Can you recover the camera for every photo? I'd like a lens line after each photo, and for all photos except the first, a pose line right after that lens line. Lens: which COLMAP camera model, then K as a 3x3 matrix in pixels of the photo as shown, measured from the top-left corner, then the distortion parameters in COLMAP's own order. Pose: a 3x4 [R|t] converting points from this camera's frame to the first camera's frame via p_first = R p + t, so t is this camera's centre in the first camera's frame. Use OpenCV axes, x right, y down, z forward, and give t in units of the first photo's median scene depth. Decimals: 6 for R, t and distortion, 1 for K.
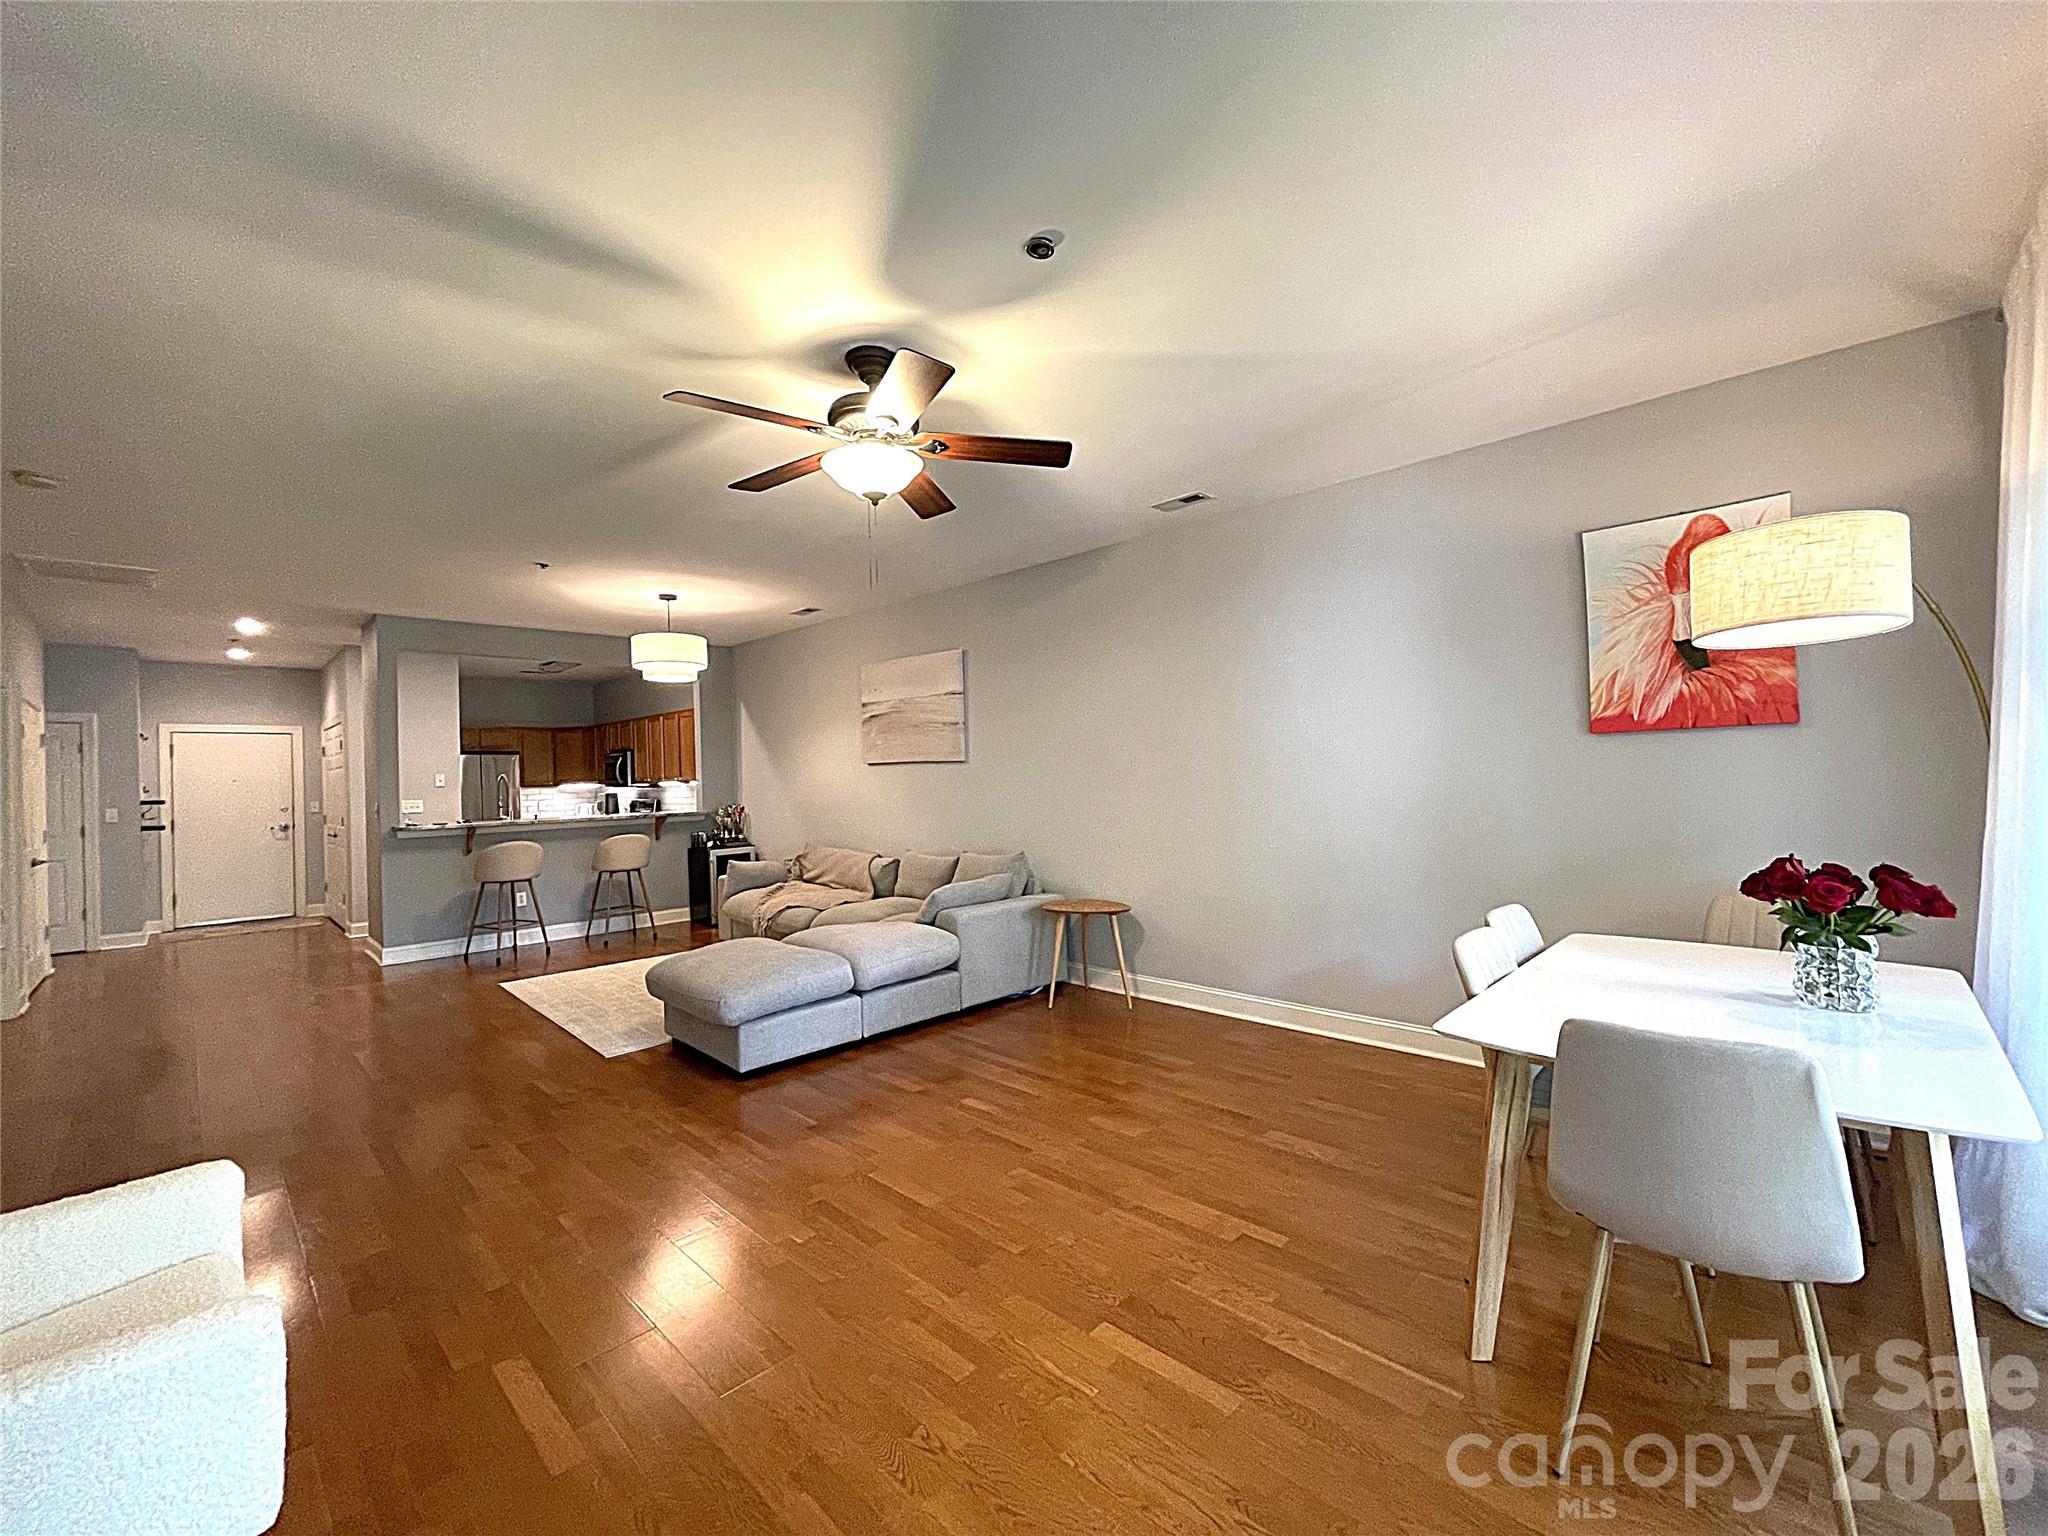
lens RADIAL K [[819.0, 0, 1024.0], [0, 819.0, 768.0], [0, 0, 1]] dist [-0.009382, 0.000048]
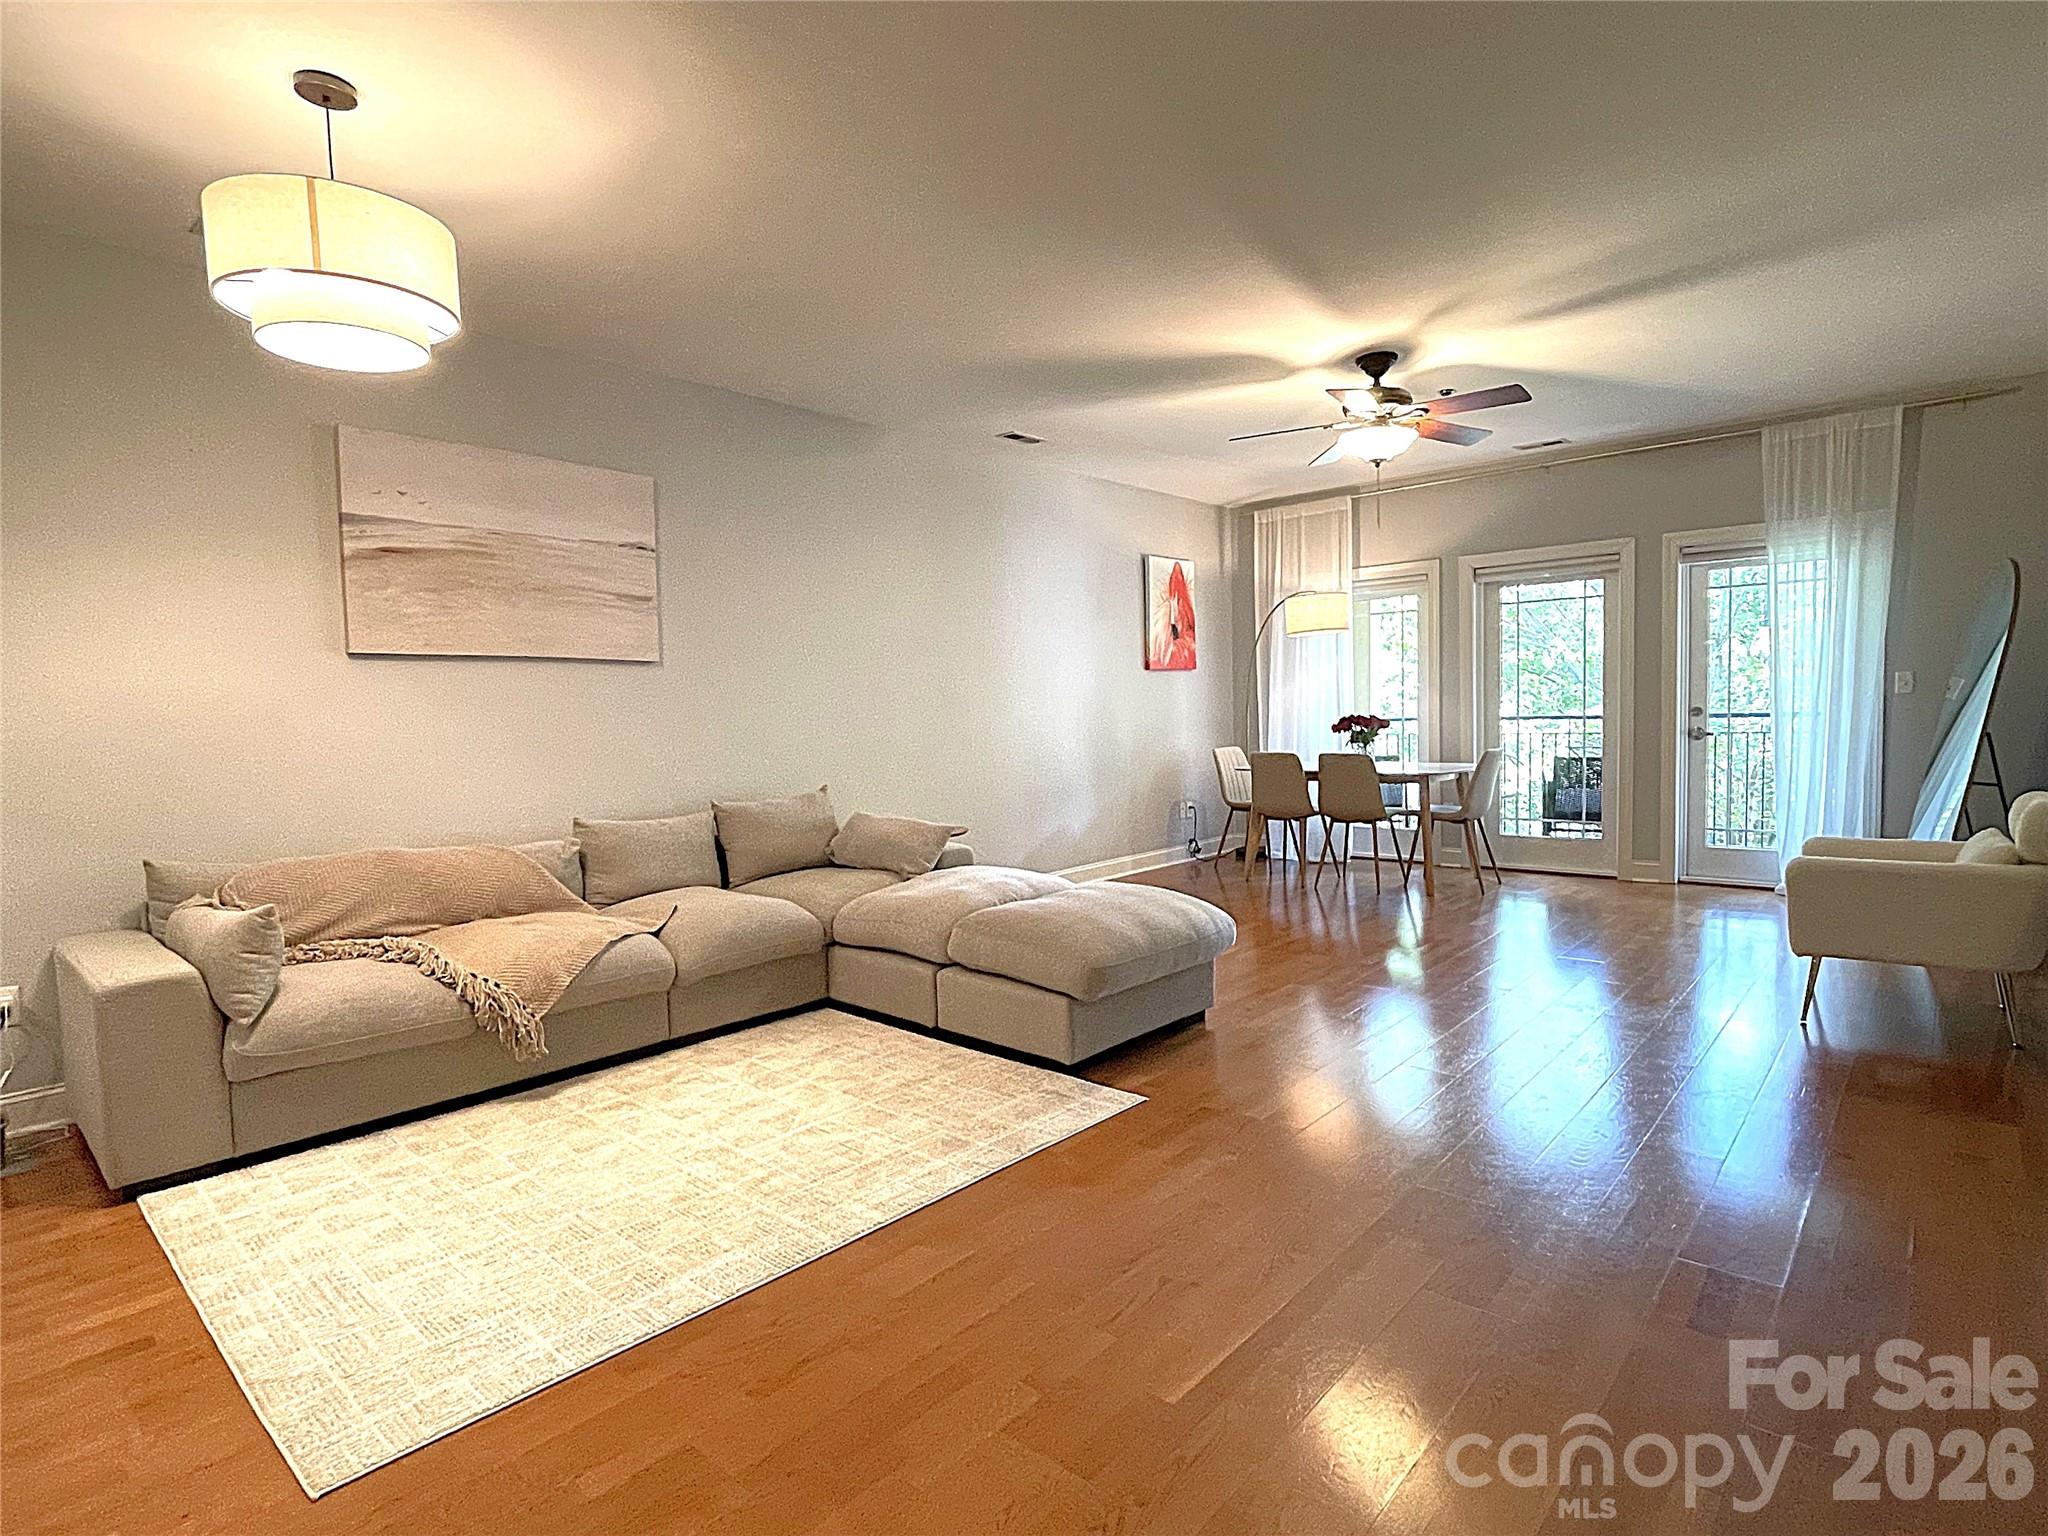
lens RADIAL K [[1058.6, 0, 1024.0], [0, 1058.6, 768.0], [0, 0, 1]] dist [-0.000636, 0.000506]
pose [[-0.039402, -0.028840, 0.998807, -0.883239], [0.021294, 0.999332, 0.029695, 0.053280], [-0.998997, 0.022438, -0.038761, 0.758657]]
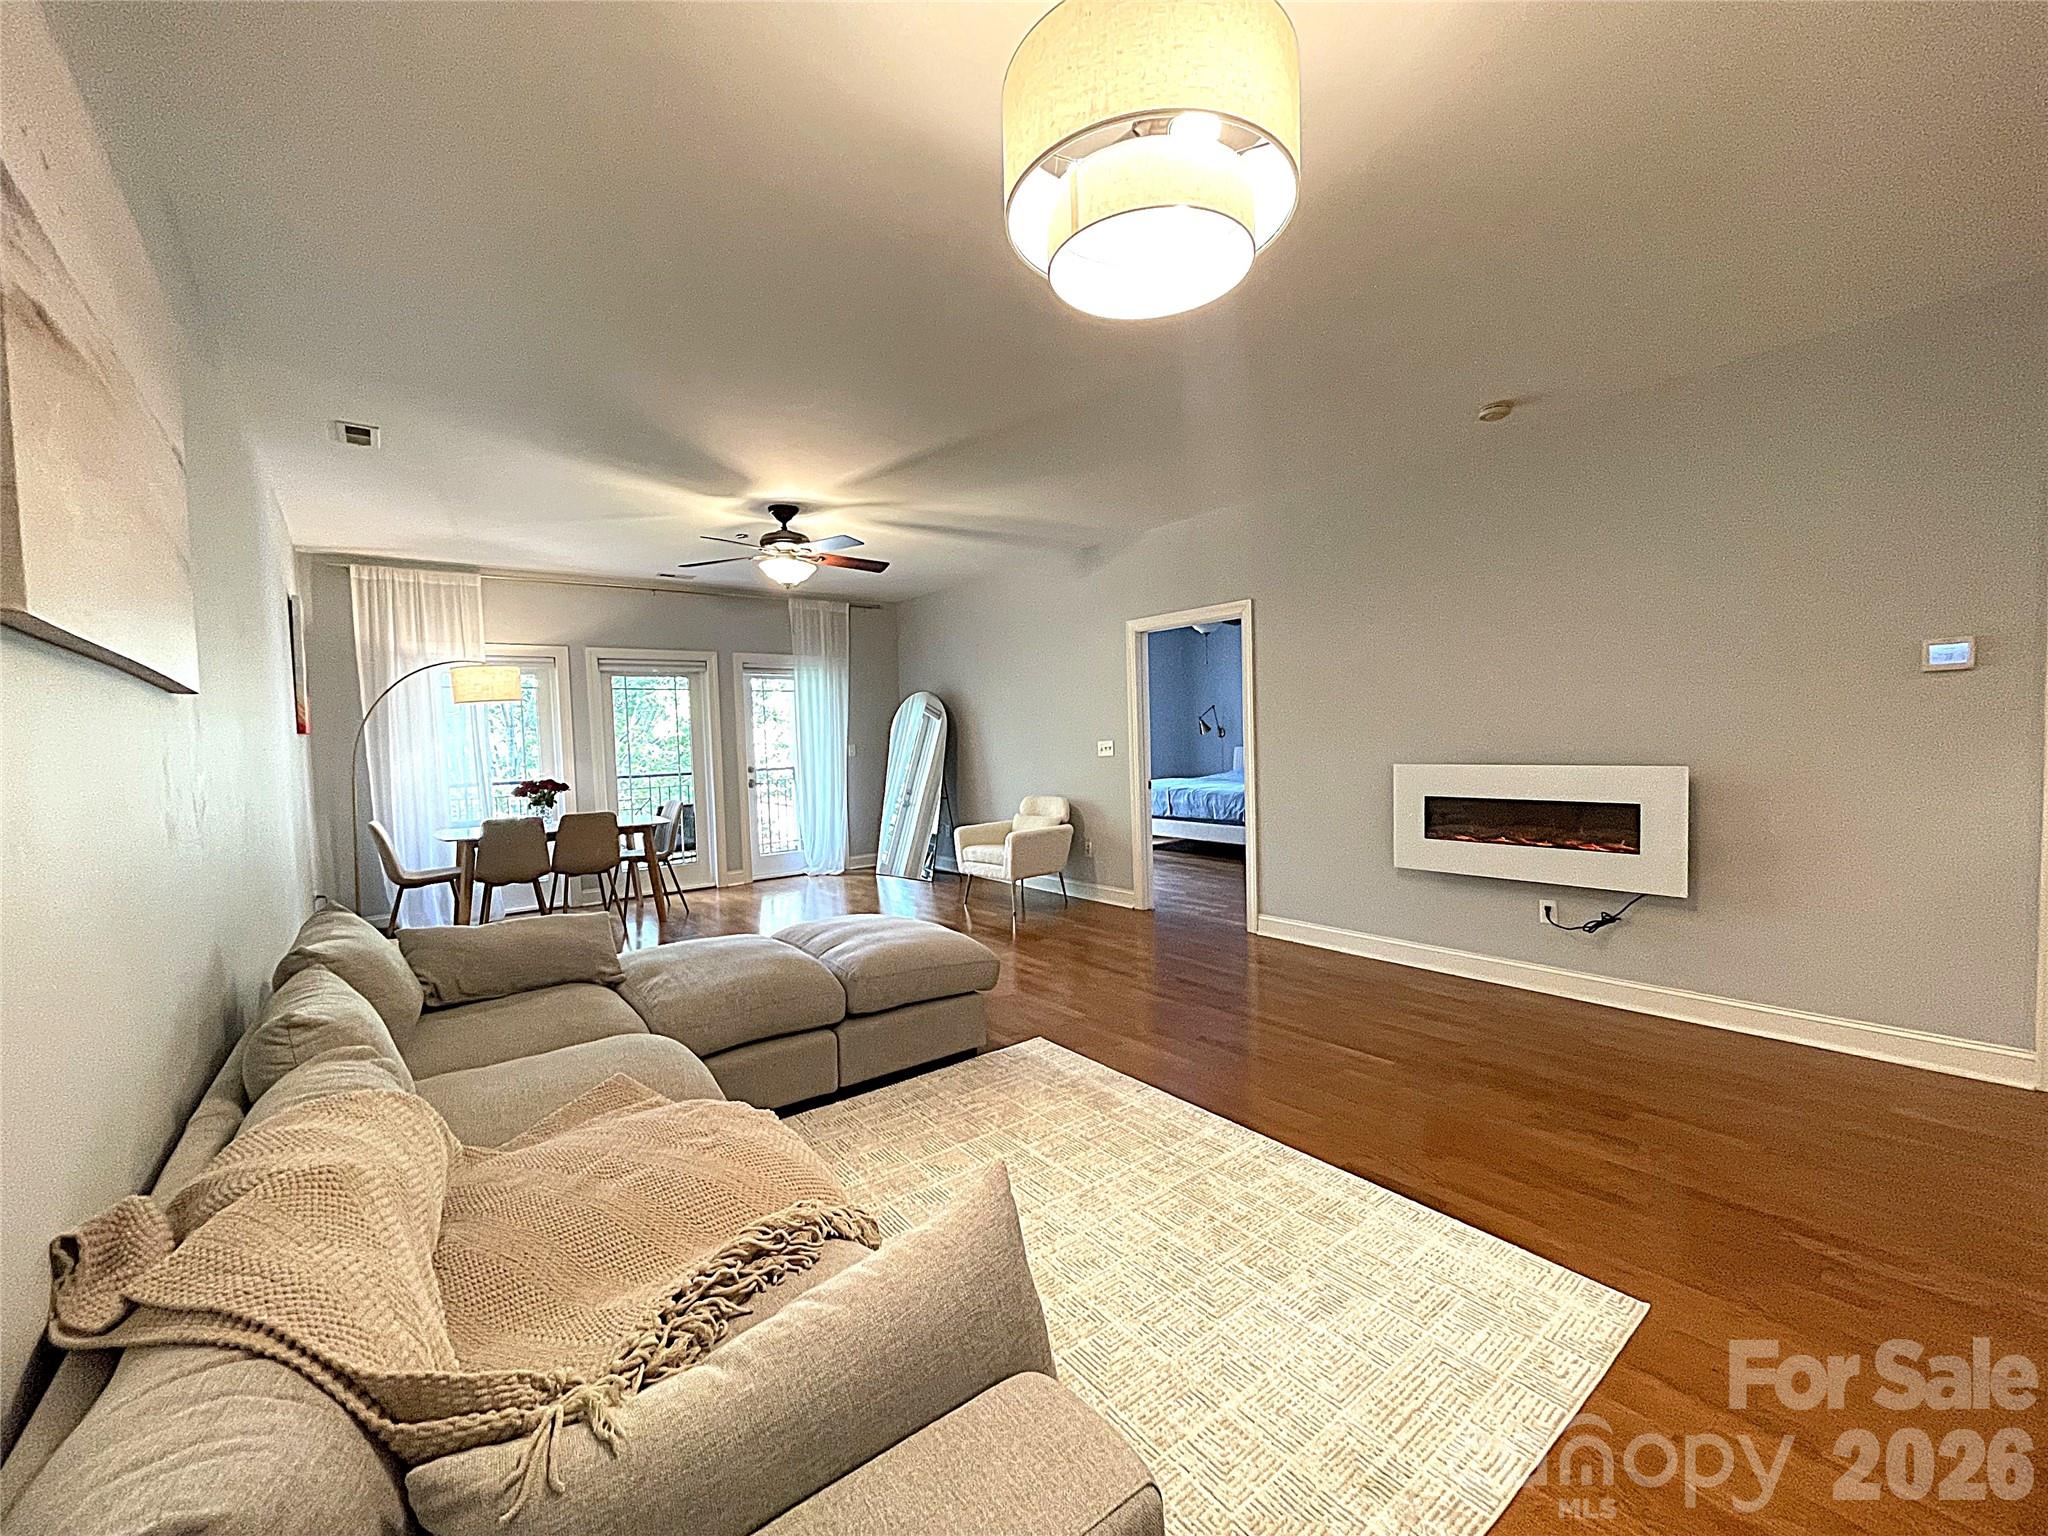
lens RADIAL K [[819.0, 0, 1024.0], [0, 819.0, 768.0], [0, 0, 1]] dist [-0.009382, 0.000048]
pose [[-0.989895, 0.053723, 0.131231, -0.424336], [0.057835, 0.997941, 0.027726, 0.028740], [-0.129471, 0.035036, -0.990964, 1.259993]]
